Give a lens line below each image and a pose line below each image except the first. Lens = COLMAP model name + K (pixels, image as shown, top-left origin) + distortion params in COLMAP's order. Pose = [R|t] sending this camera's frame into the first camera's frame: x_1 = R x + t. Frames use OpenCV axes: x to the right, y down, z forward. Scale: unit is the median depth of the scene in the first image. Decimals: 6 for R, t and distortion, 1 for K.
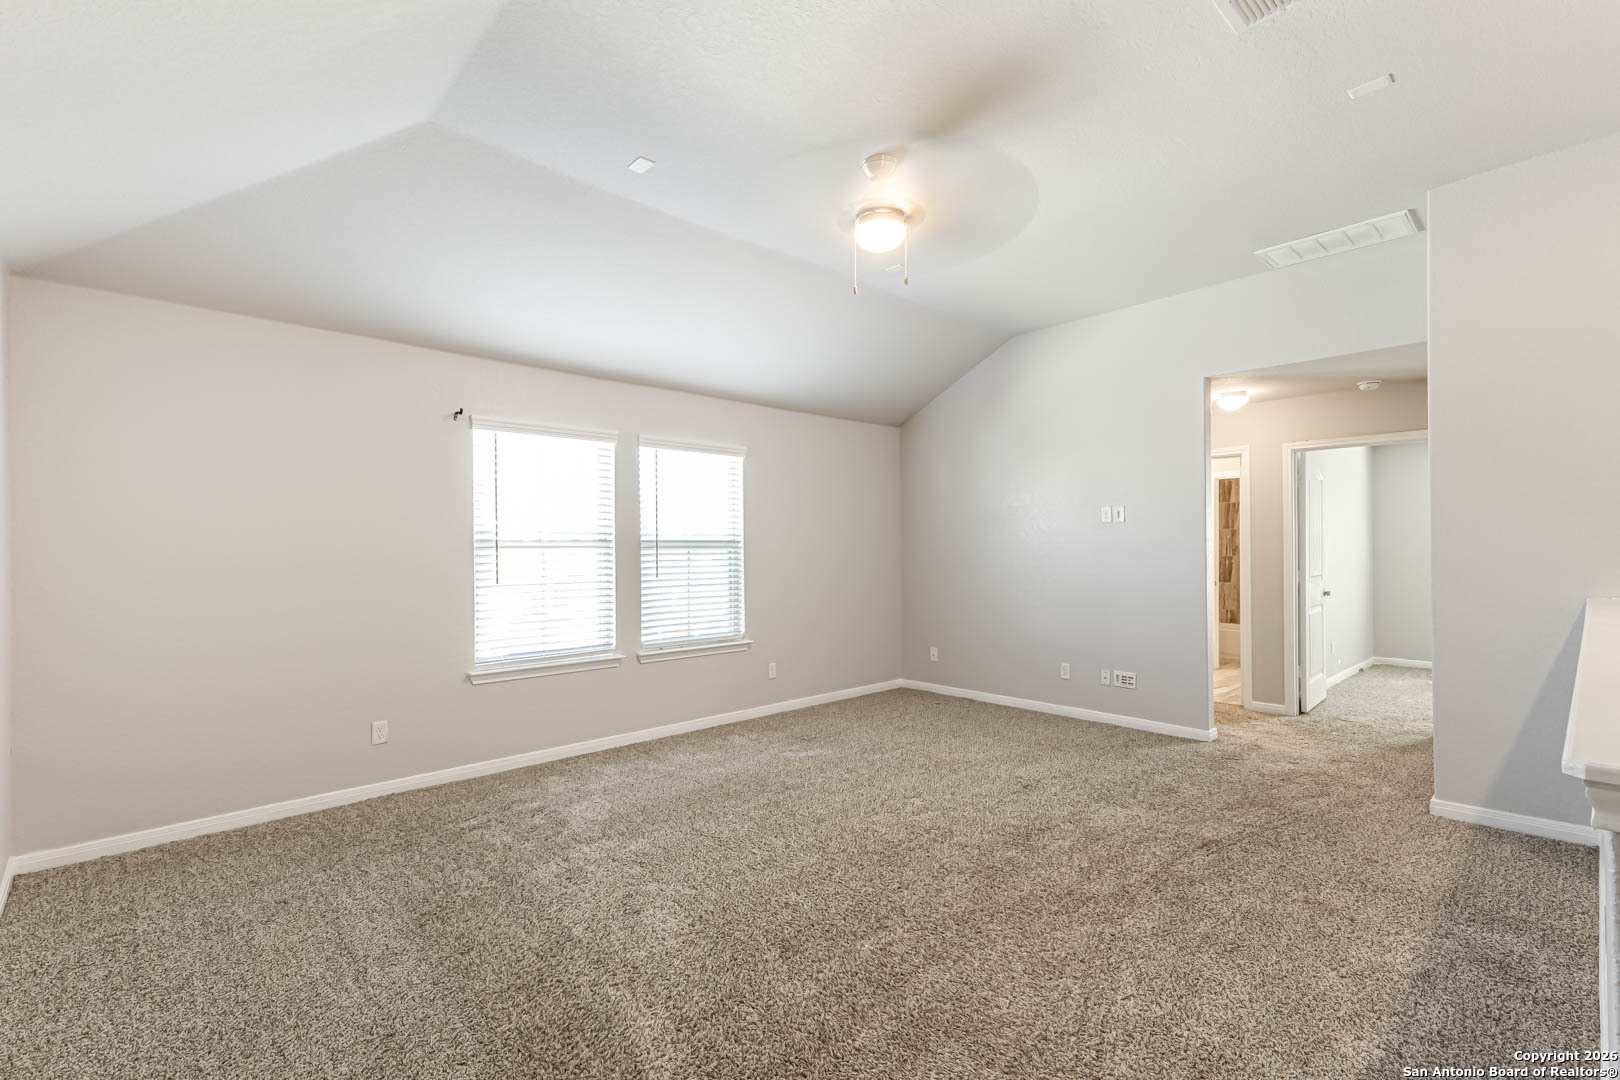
lens RADIAL K [[715.5, 0, 807.8], [0, 715.5, 548.2], [0, 0, 1]] dist [0.018753, 0.000036]
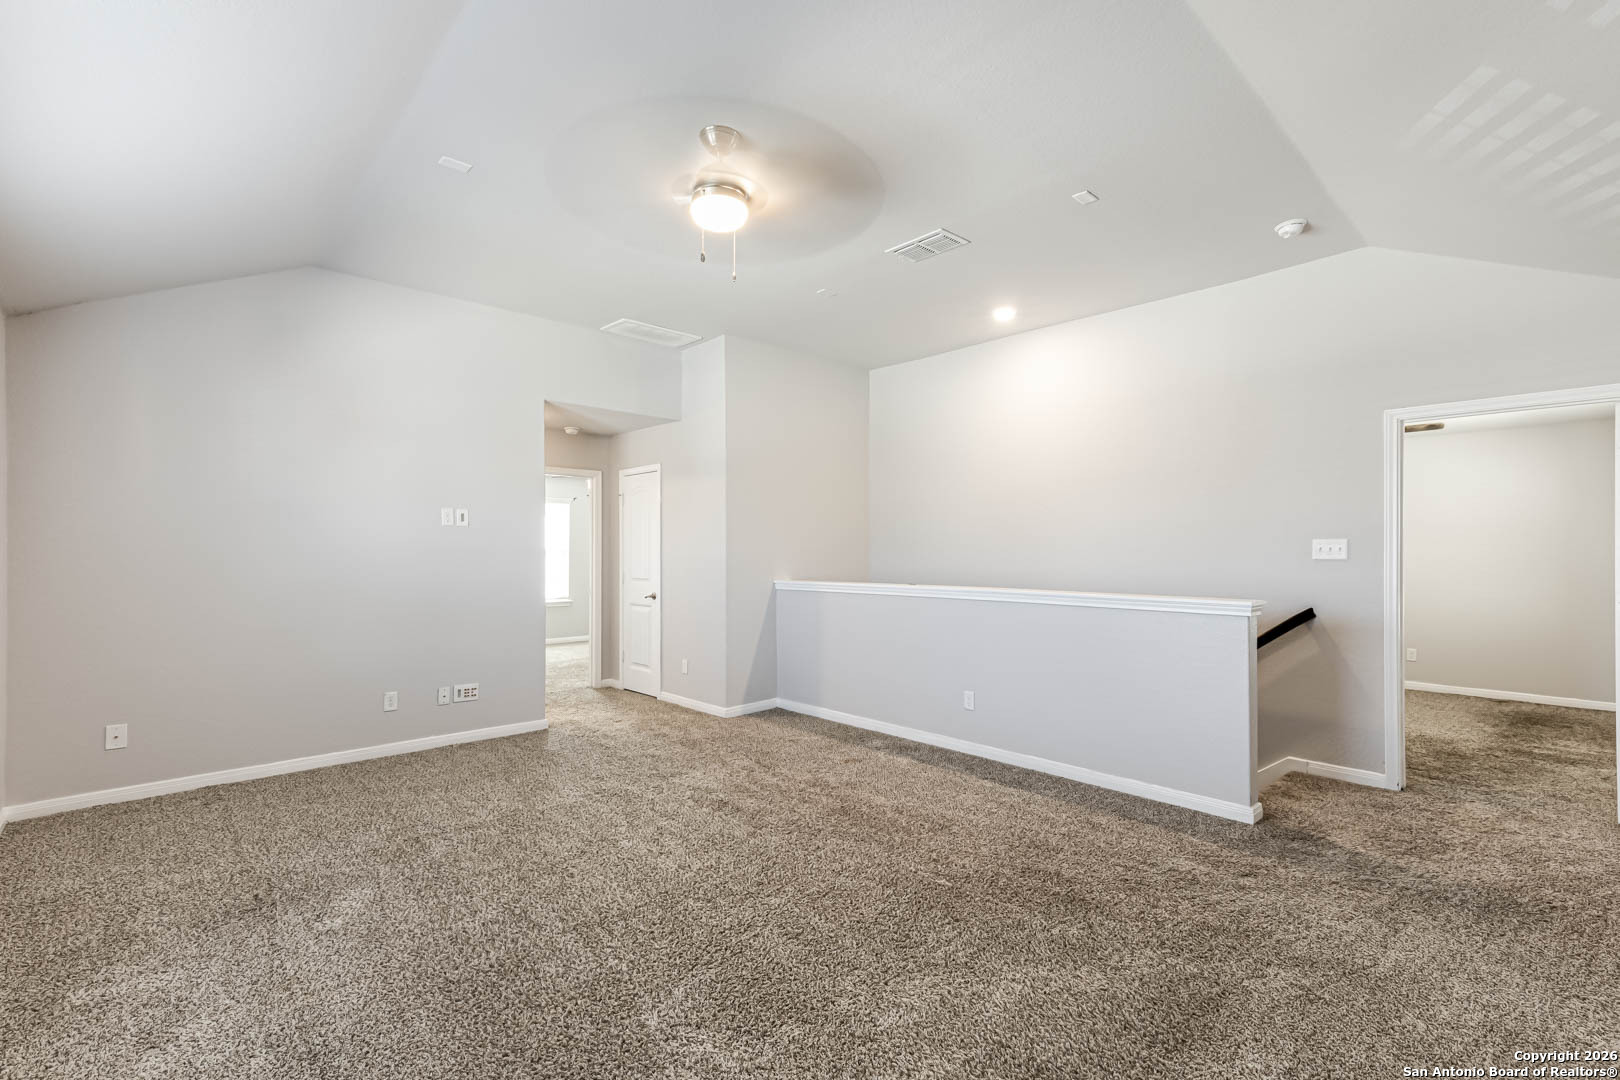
lens RADIAL K [[715.5, 0, 807.8], [0, 715.5, 548.2], [0, 0, 1]] dist [0.018753, 0.000036]
pose [[0.011927, 0.013059, 0.999844, -0.575413], [-0.002336, 0.999912, -0.013032, 0.004295], [-0.999926, -0.002180, 0.011957, 0.614782]]
